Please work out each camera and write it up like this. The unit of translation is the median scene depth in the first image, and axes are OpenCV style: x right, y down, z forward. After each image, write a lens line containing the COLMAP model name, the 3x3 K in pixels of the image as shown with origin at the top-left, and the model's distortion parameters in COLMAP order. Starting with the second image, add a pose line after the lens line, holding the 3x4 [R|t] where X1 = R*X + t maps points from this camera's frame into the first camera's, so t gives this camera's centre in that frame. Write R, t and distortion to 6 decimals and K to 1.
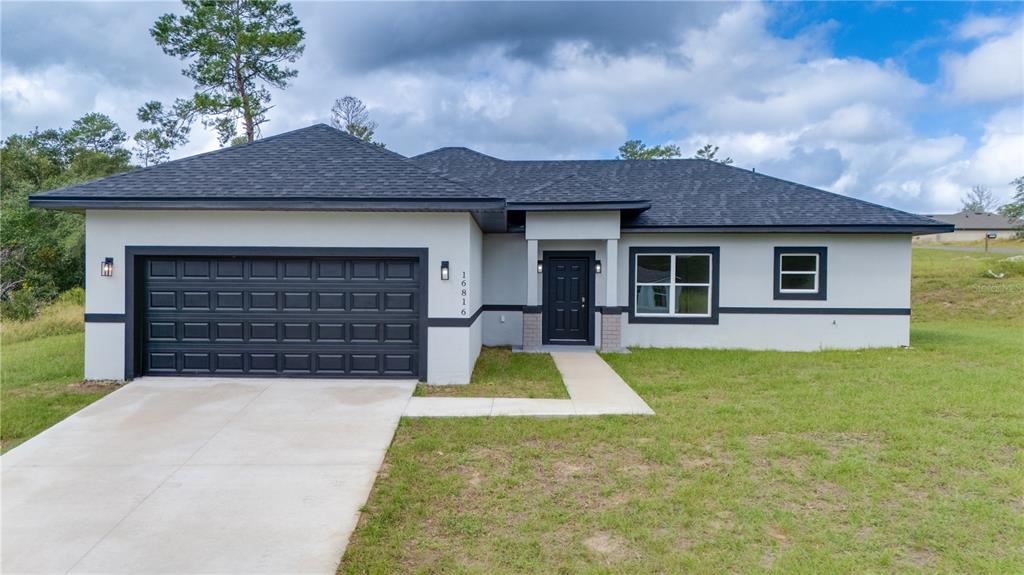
lens RADIAL K [[795.1, 0, 450.9], [0, 795.1, 336.1], [0, 0, 1]] dist [0.030137, -0.002011]
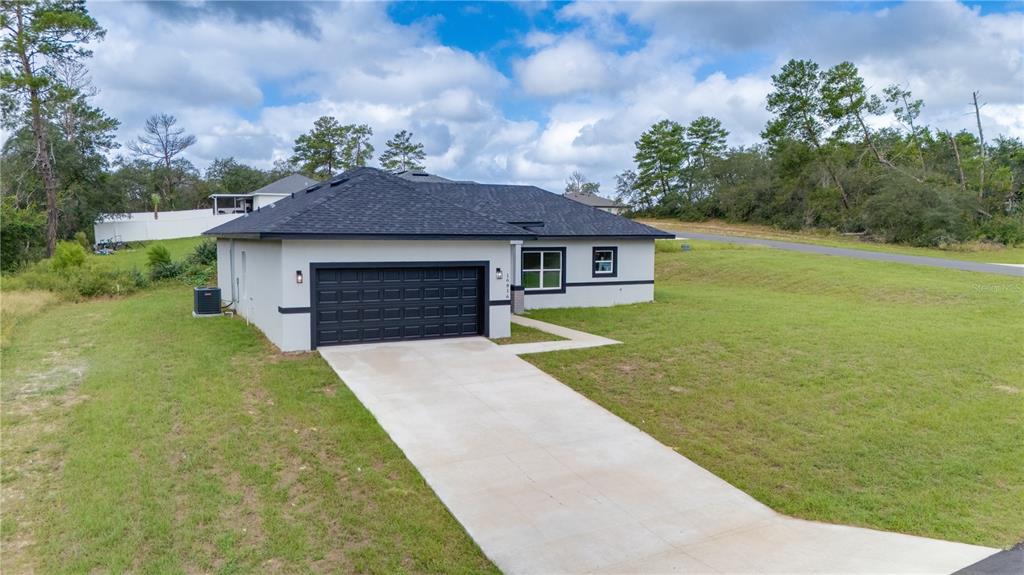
lens RADIAL K [[763.3, 0, 512.0], [0, 763.3, 287.5], [0, 0, 1]] dist [0.037546, -0.008982]
pose [[0.860979, -0.037333, 0.507268, -0.577871], [0.038716, 0.999220, 0.007826, -0.043388], [-0.507164, 0.012901, 0.861753, -0.327498]]
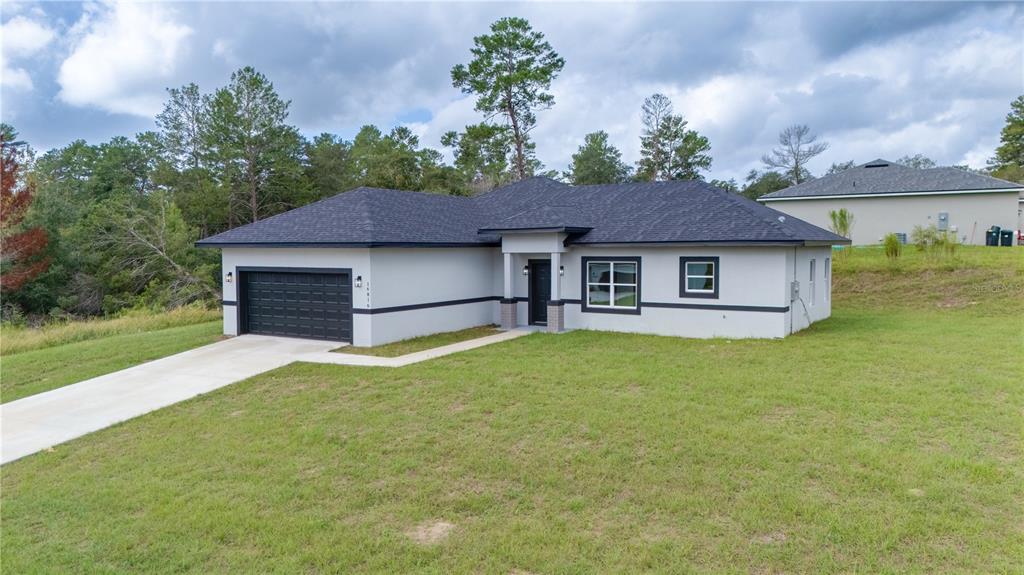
lens RADIAL K [[758.4, 0, 513.5], [0, 758.4, 364.5], [0, 0, 1]] dist [0.001186, -0.001694]
pose [[0.885669, 0.063193, -0.459996, 0.737738], [-0.025403, 0.995806, 0.087889, -0.038315], [0.463621, -0.066155, 0.883560, -0.229935]]
